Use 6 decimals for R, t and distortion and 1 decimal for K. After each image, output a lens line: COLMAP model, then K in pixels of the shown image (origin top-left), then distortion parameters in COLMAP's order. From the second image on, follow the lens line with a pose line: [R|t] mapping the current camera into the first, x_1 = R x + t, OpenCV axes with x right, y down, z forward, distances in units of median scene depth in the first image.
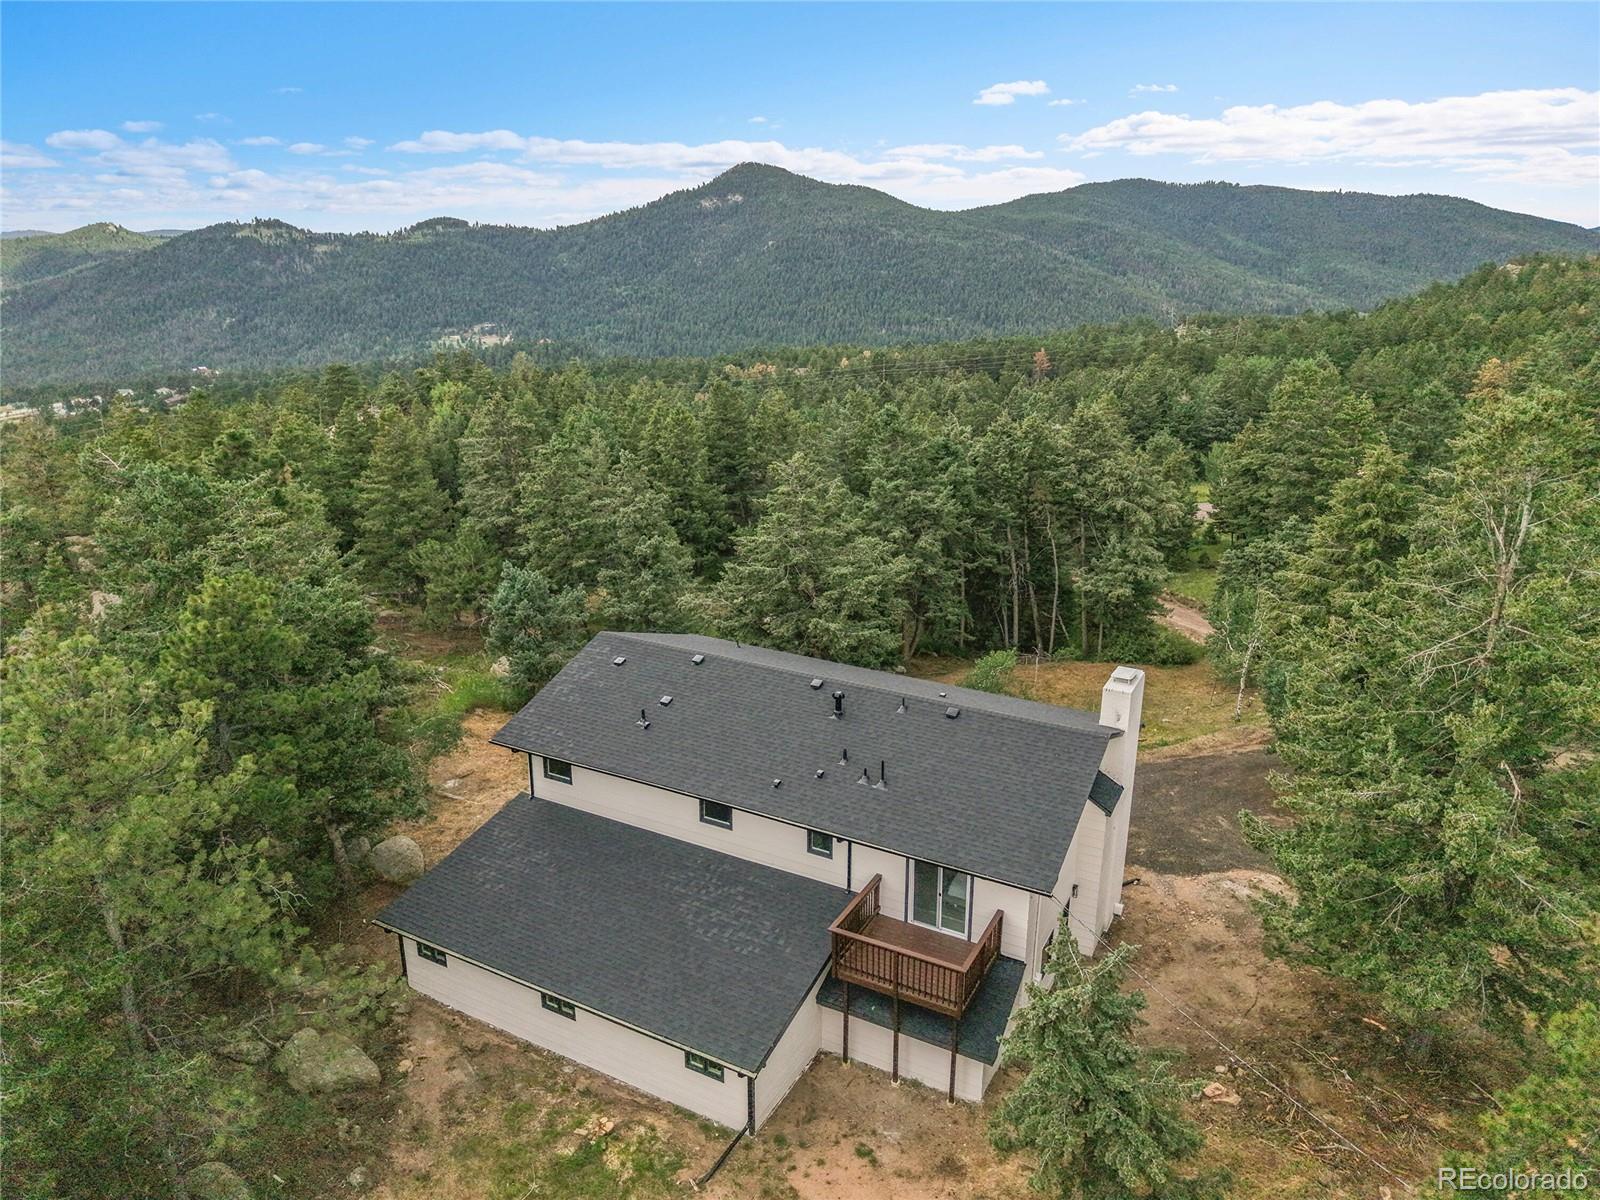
lens RADIAL K [[1102.2, 0, 789.8], [0, 1102.2, 599.6], [0, 0, 1]] dist [0.001584, 0.002484]
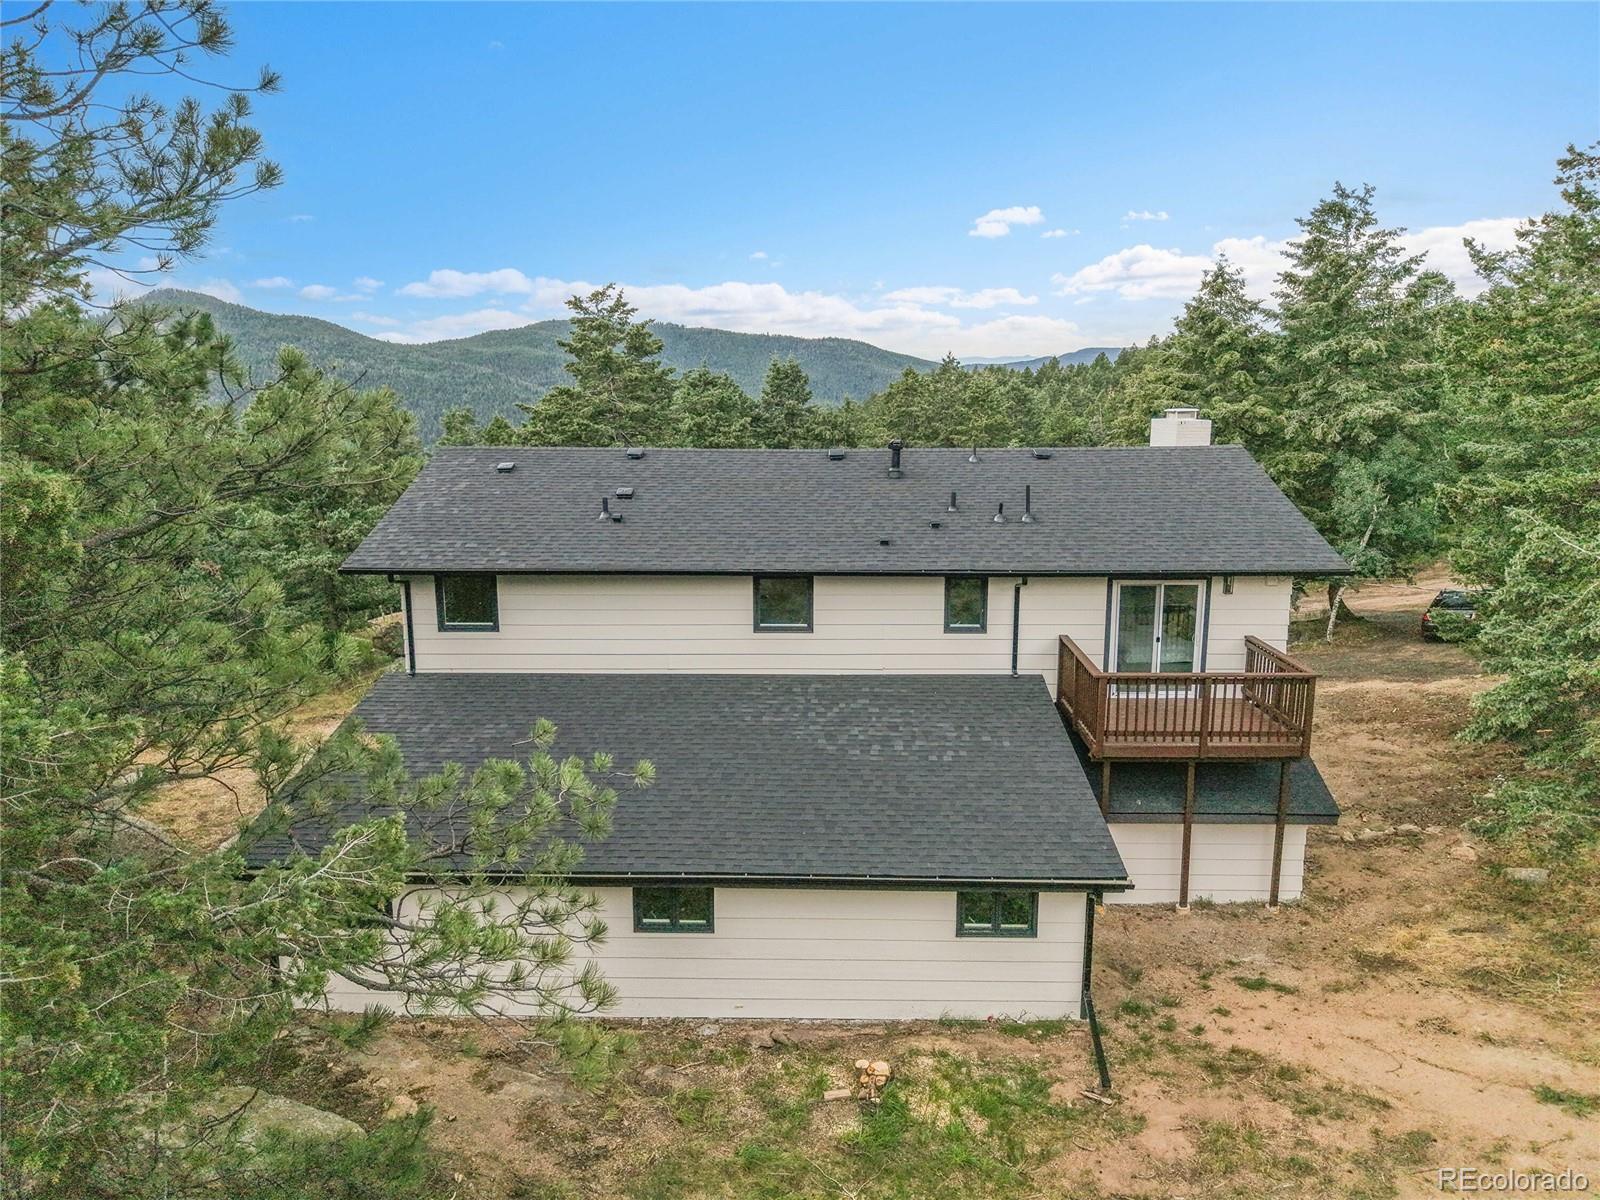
lens RADIAL K [[1102.2, 0, 789.8], [0, 1102.2, 599.6], [0, 0, 1]] dist [0.001584, 0.002484]
pose [[0.885541, -0.083654, 0.456967, -0.391741], [0.144617, 0.984418, -0.100037, 0.276556], [-0.441478, 0.154672, 0.883840, 0.470774]]
